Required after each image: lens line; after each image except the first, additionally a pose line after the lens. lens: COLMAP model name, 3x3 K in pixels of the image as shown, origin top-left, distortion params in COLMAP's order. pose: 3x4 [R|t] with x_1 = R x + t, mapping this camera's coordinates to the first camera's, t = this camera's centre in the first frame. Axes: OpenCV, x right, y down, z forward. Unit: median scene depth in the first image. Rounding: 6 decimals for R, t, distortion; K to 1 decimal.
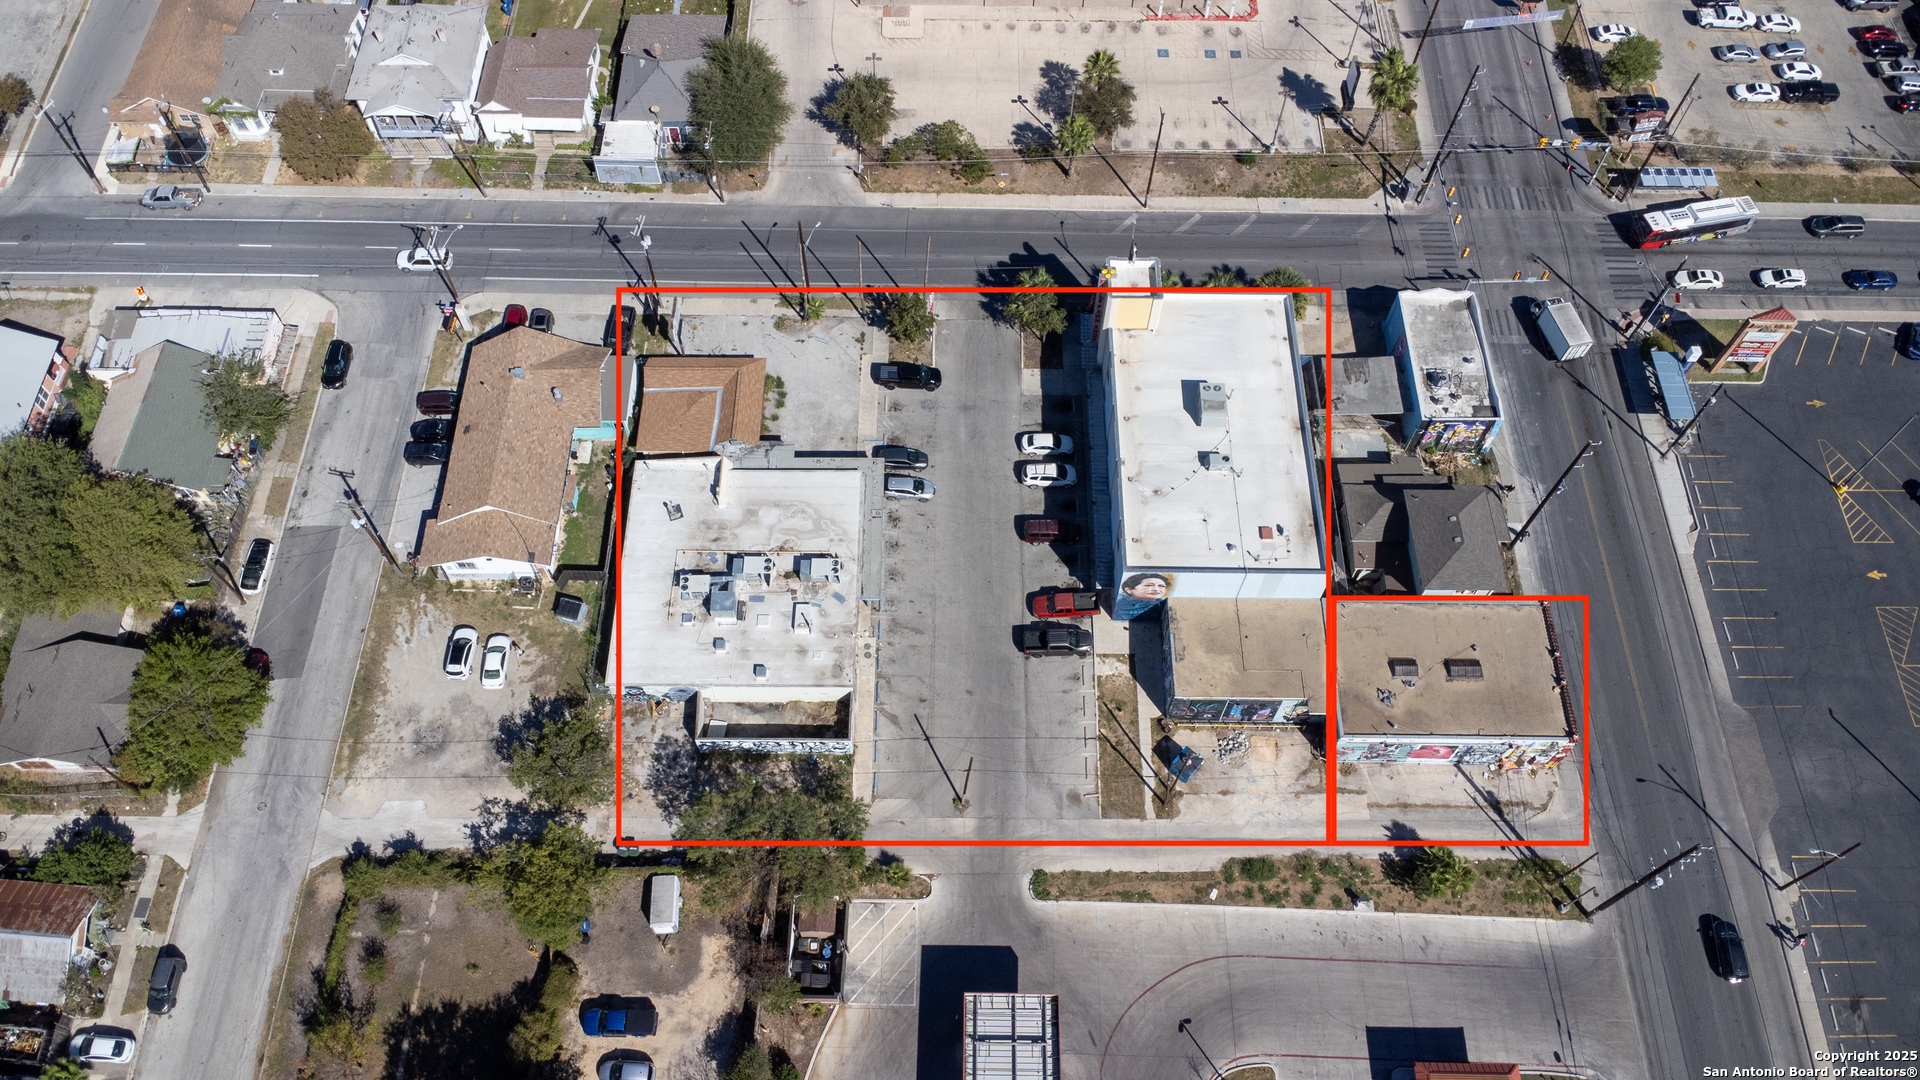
lens RADIAL K [[1431.6, 0, 952.8], [0, 1431.6, 529.0], [0, 0, 1]] dist [0.038619, -0.056125]
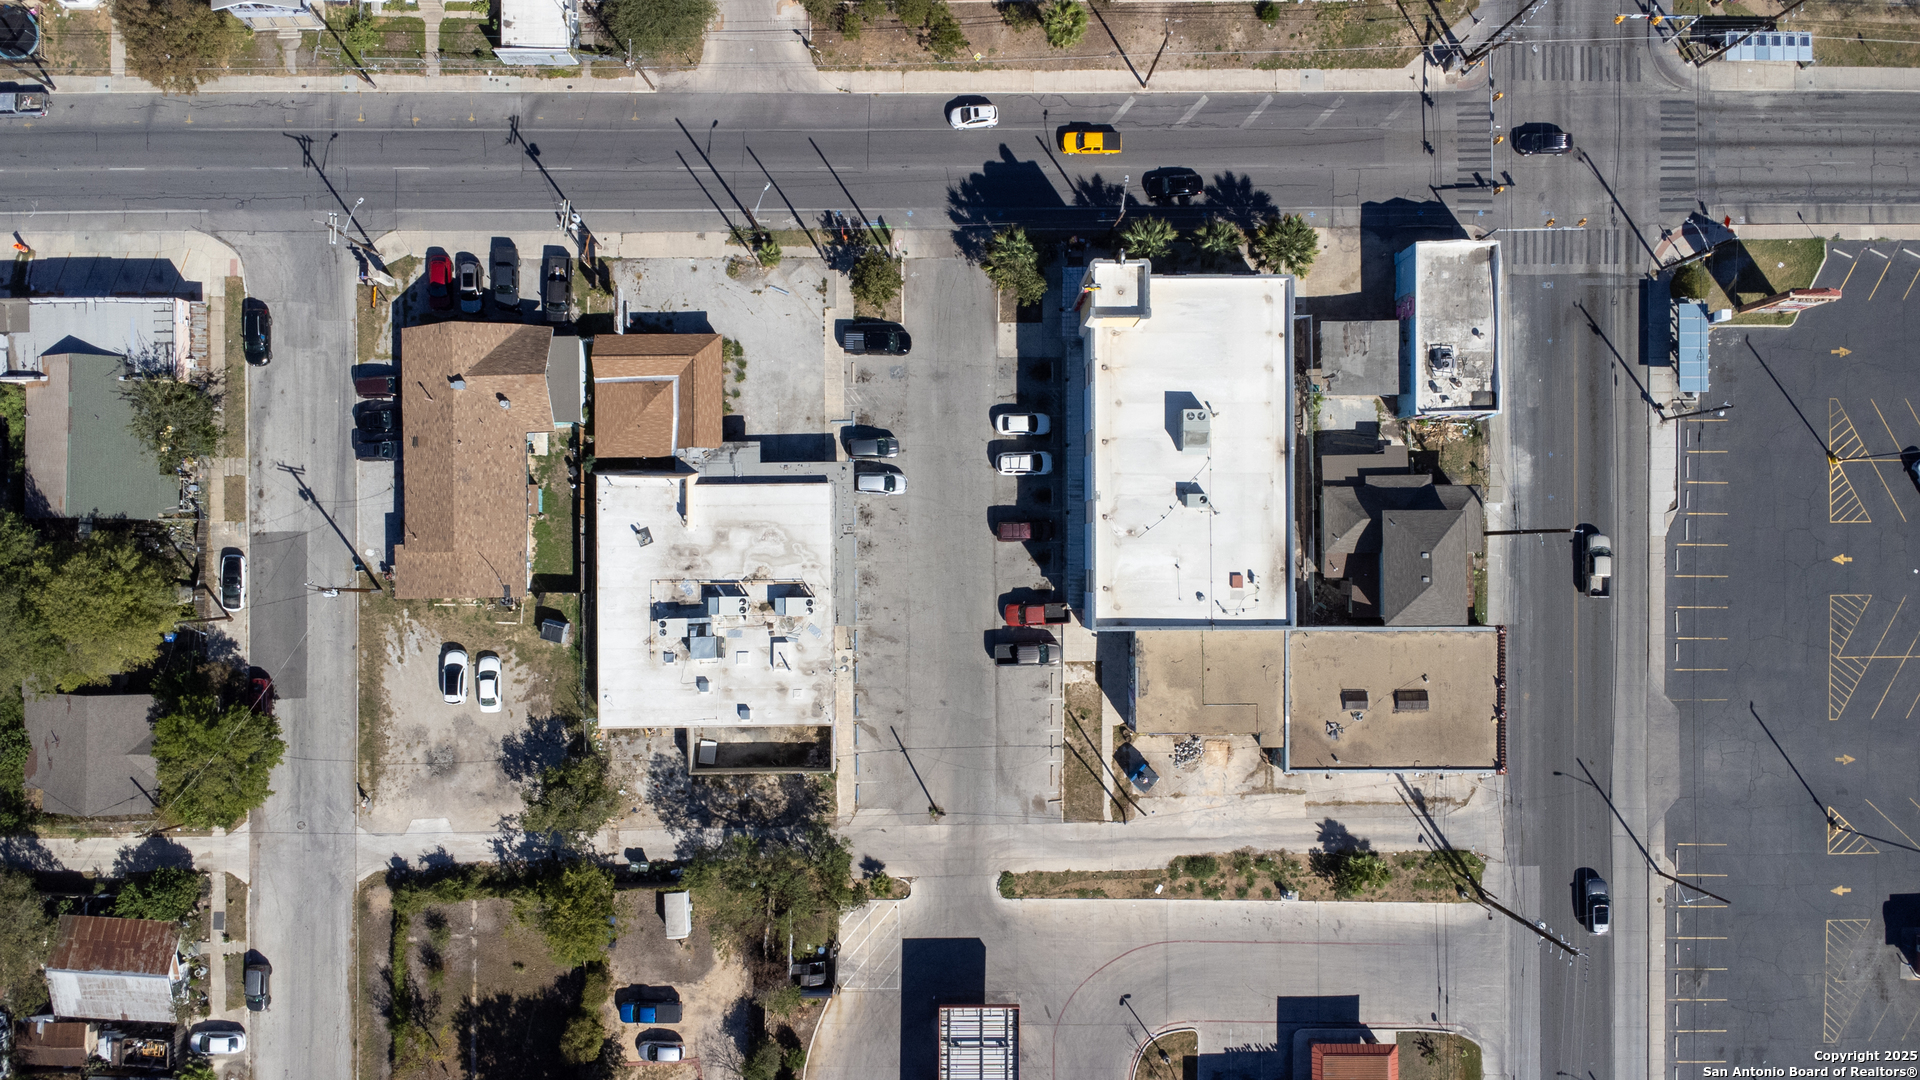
lens RADIAL K [[1431.6, 0, 954.6], [0, 1431.6, 555.6], [0, 0, 1]] dist [0.038619, -0.056125]
pose [[0.999936, -0.010789, 0.003474, 0.017208], [0.007604, 0.865817, 0.500302, -0.498956], [-0.008406, -0.500244, 0.865844, 0.137275]]
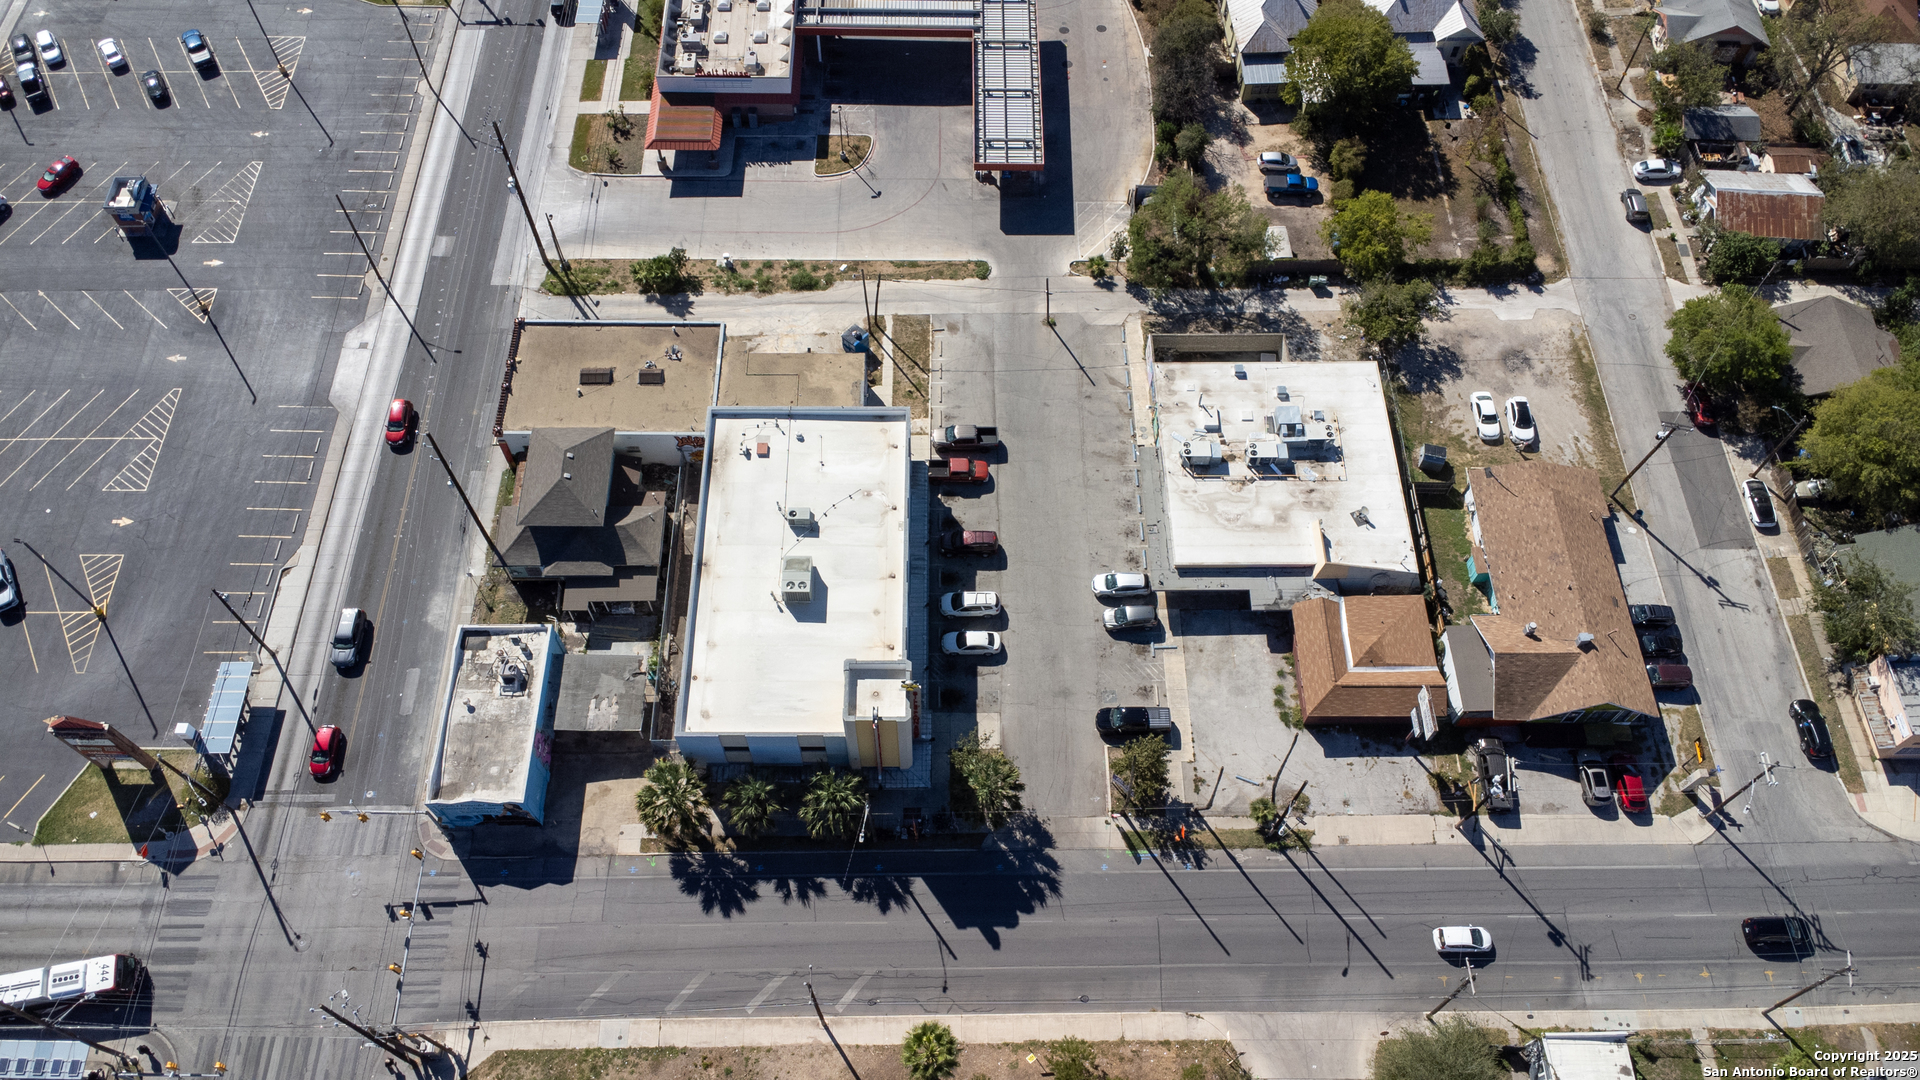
lens RADIAL K [[1431.6, 0, 952.8], [0, 1431.6, 527.9], [0, 0, 1]] dist [0.038619, -0.056125]
pose [[-0.999725, 0.000022, -0.023463, 0.106106], [-0.020582, -0.480936, 0.876514, -0.870778], [-0.011264, 0.876756, 0.480804, 0.548197]]
